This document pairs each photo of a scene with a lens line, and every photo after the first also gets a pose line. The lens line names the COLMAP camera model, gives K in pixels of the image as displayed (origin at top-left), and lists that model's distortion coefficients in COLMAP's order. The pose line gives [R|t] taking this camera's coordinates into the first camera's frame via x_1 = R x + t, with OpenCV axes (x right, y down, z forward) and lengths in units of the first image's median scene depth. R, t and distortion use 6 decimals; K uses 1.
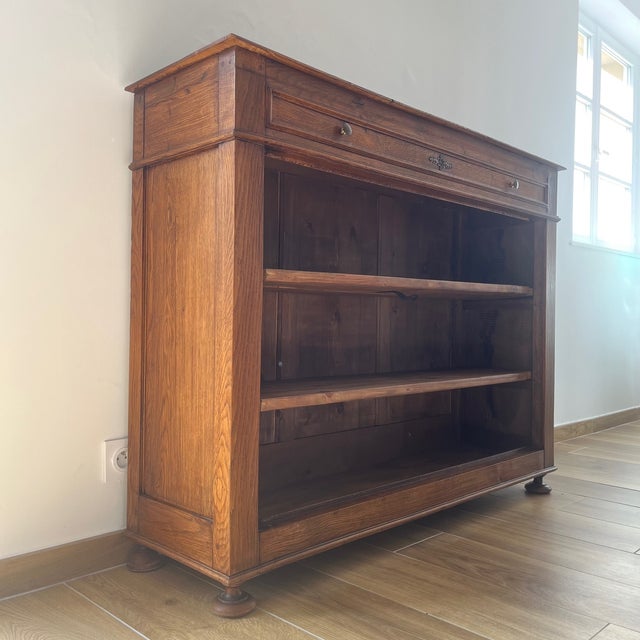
lens RADIAL K [[654.9, 0, 320.3], [0, 654.9, 318.0], [0, 0, 1]] dist [0.036160, 0.000000]
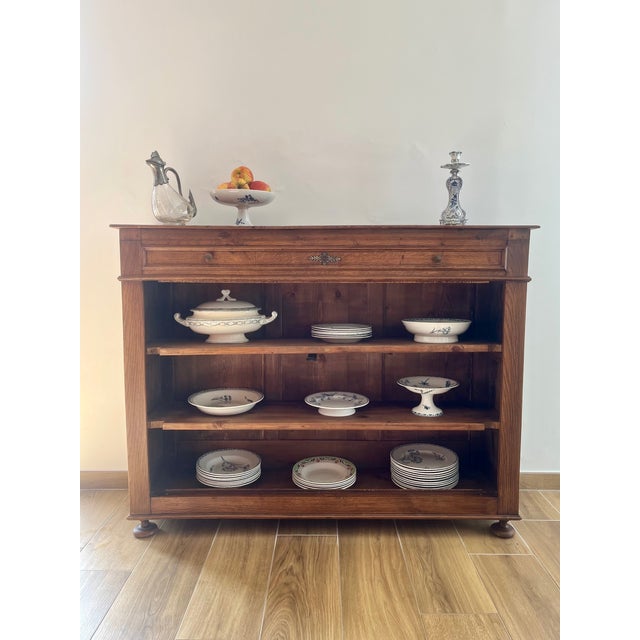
lens RADIAL K [[515.0, 0, 320.2], [0, 515.0, 320.9], [0, 0, 1]] dist [0.053505, -0.048411]
pose [[0.697342, 0.068428, -0.713465, 1.173283], [0.008724, 0.994548, 0.103914, -0.285940], [0.716685, -0.078688, 0.692943, 0.375708]]
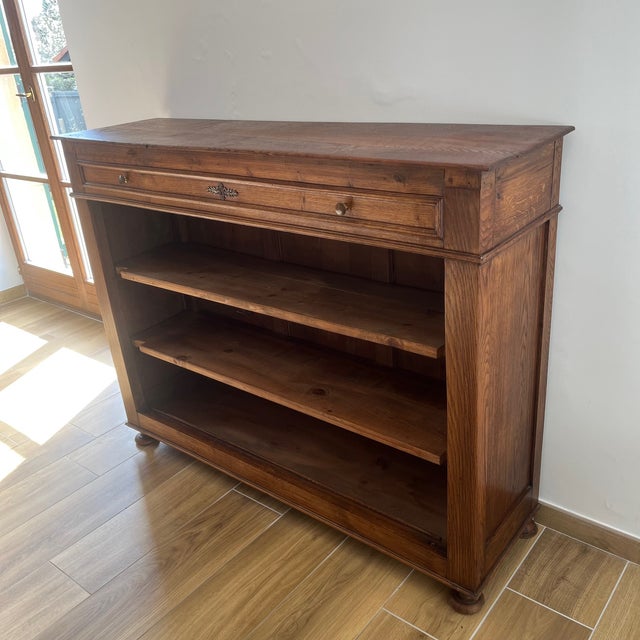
lens RADIAL K [[654.9, 0, 316.0], [0, 654.9, 324.0], [0, 0, 1]] dist [0.036160, 0.000000]
pose [[0.085034, 0.396908, -0.913911, 1.445464], [0.086771, 0.910799, 0.403630, -0.555650], [0.992593, -0.113623, 0.043009, 1.391628]]
